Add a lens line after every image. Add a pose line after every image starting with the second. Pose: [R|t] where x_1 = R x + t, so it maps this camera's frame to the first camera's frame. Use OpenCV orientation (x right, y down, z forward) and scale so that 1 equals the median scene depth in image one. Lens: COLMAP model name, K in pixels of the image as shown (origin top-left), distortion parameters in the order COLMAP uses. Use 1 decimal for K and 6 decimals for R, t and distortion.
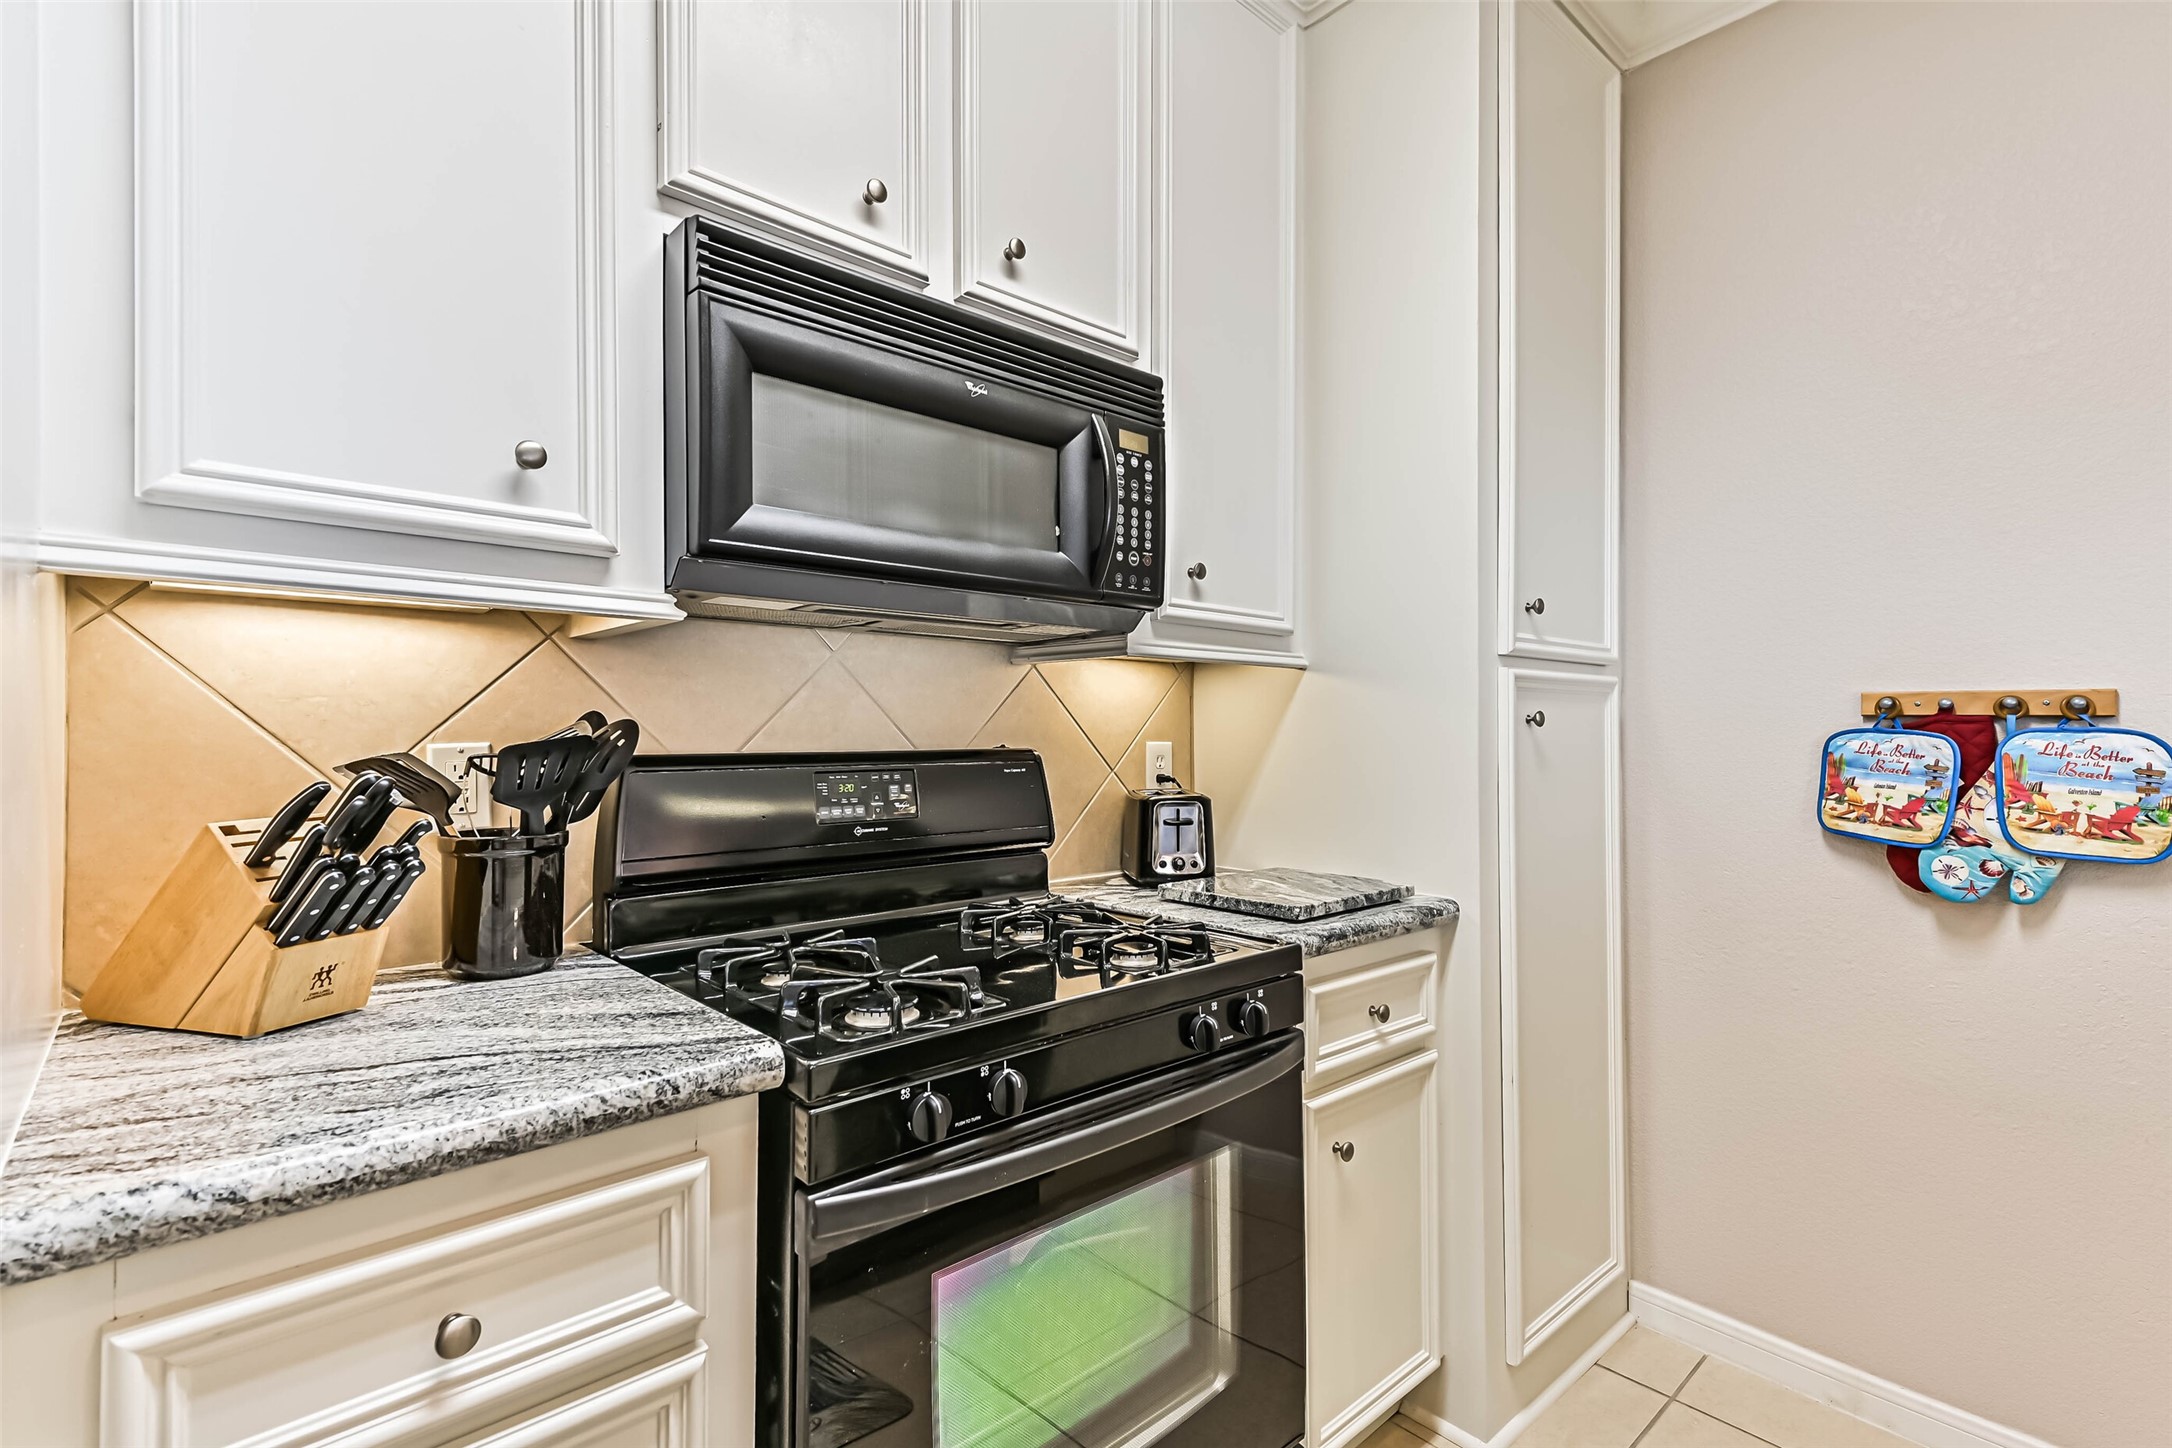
lens RADIAL K [[1002.1, 0, 1093.5], [0, 1002.1, 725.7], [0, 0, 1]] dist [0.020708, -0.000304]
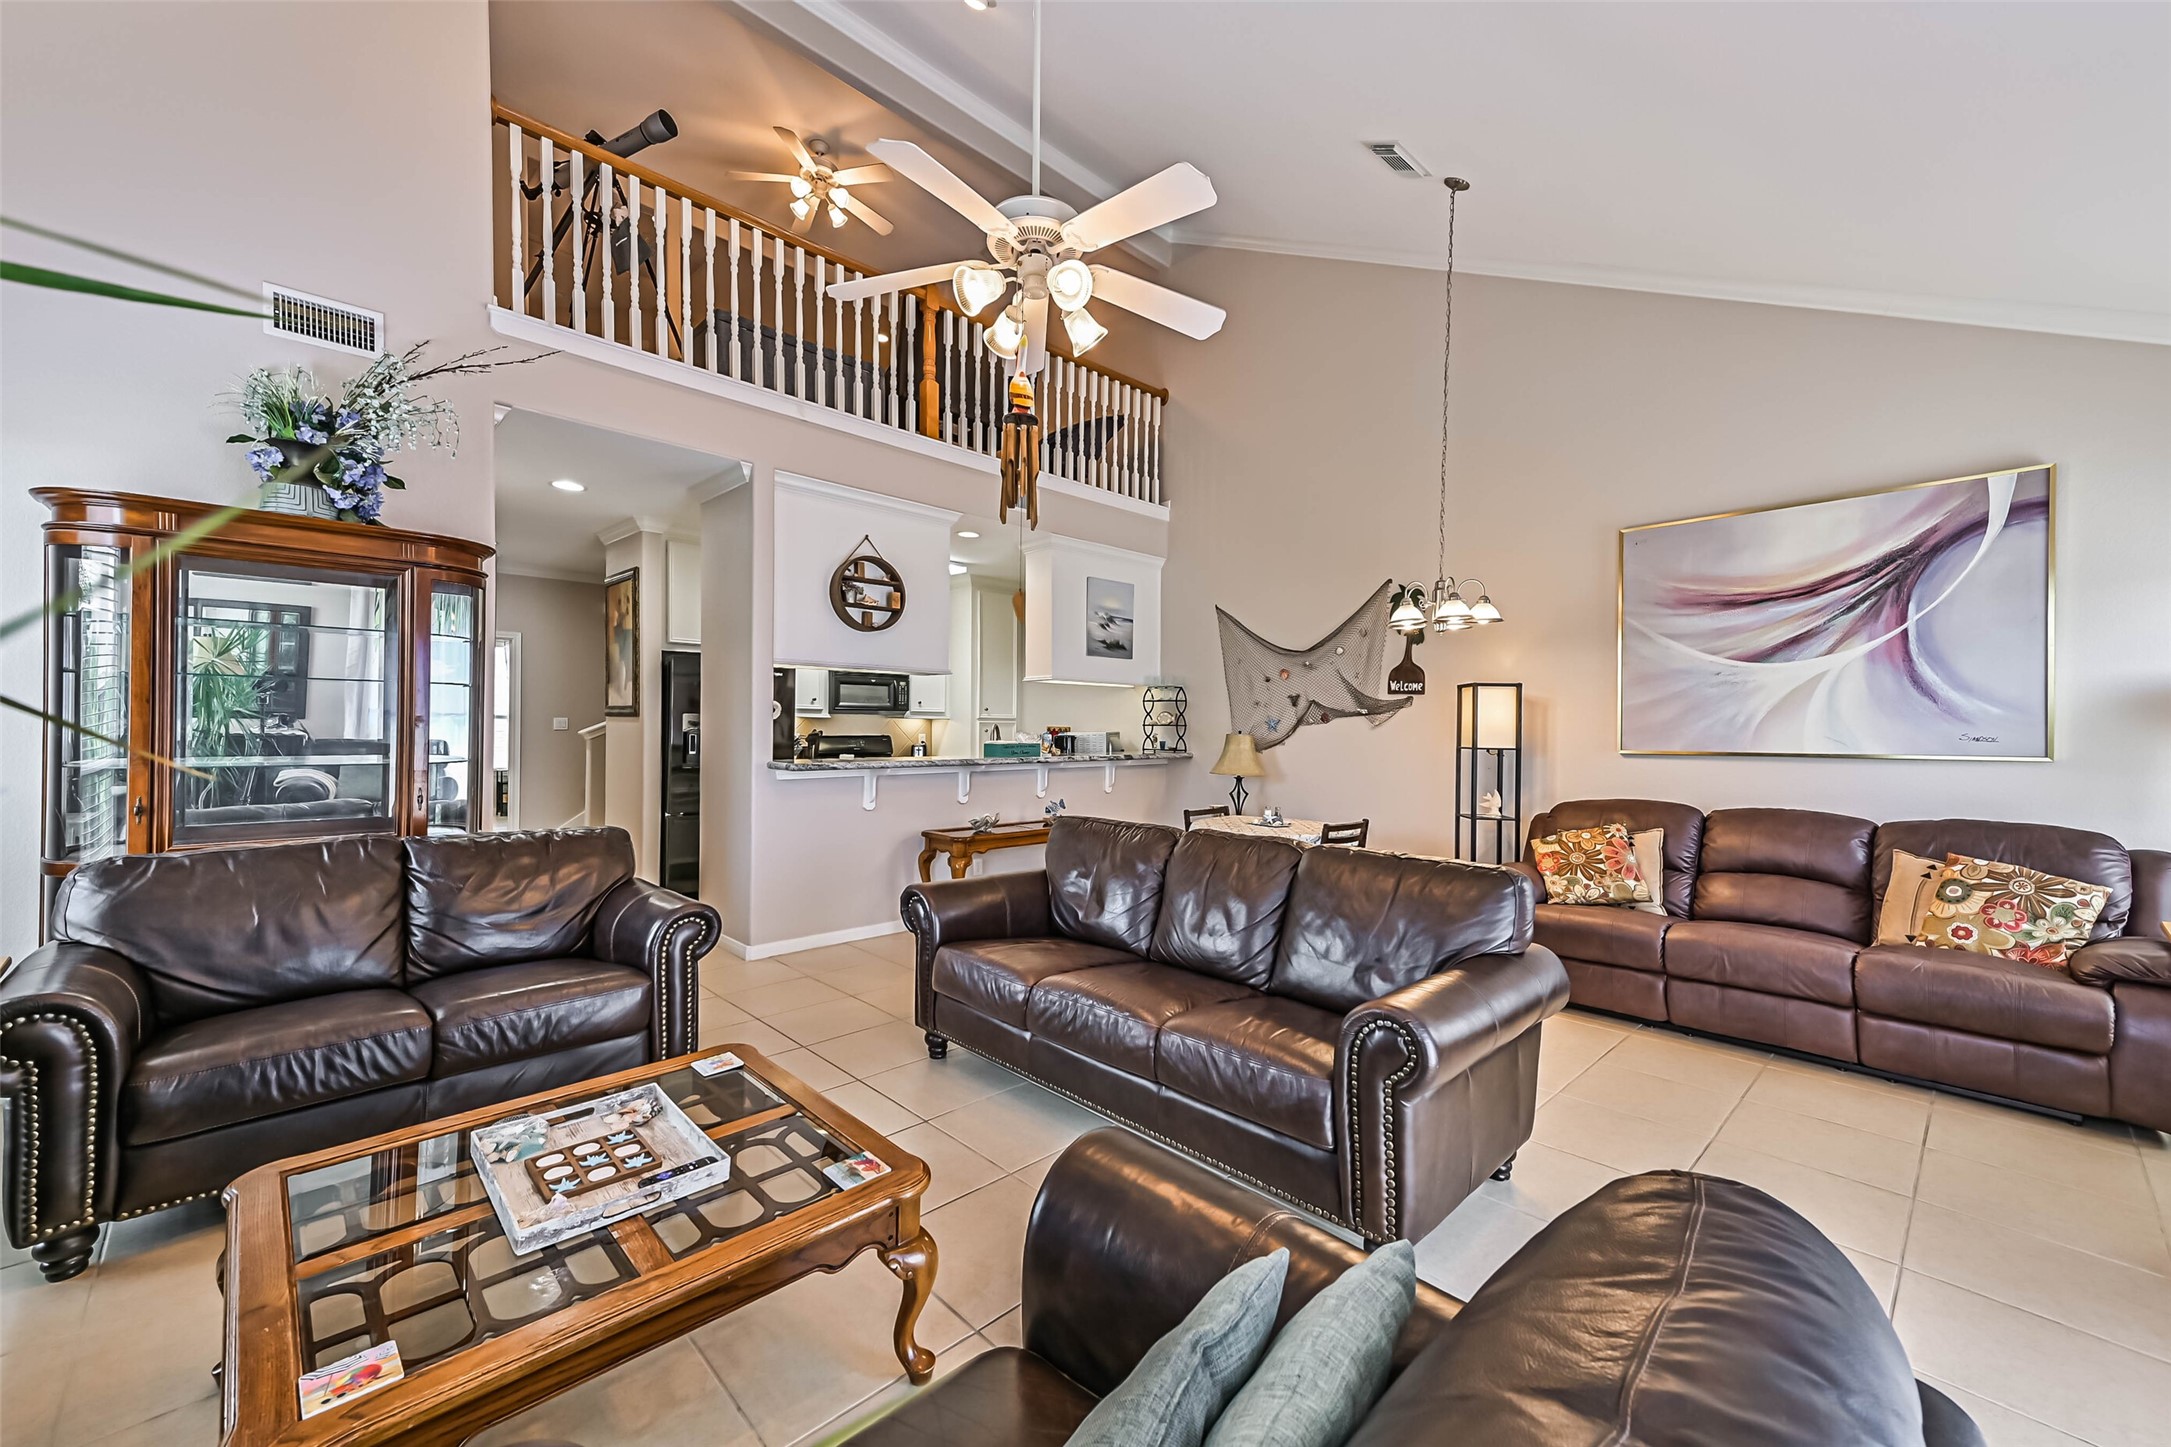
lens RADIAL K [[864.4, 0, 1085.5], [0, 864.4, 723.5], [0, 0, 1]] dist [0.086152, -0.006946]
pose [[0.999686, 0.009540, 0.023158, 0.971637], [-0.009737, 0.999917, 0.008409, -0.099484], [-0.023076, -0.008632, 0.999696, -4.022696]]
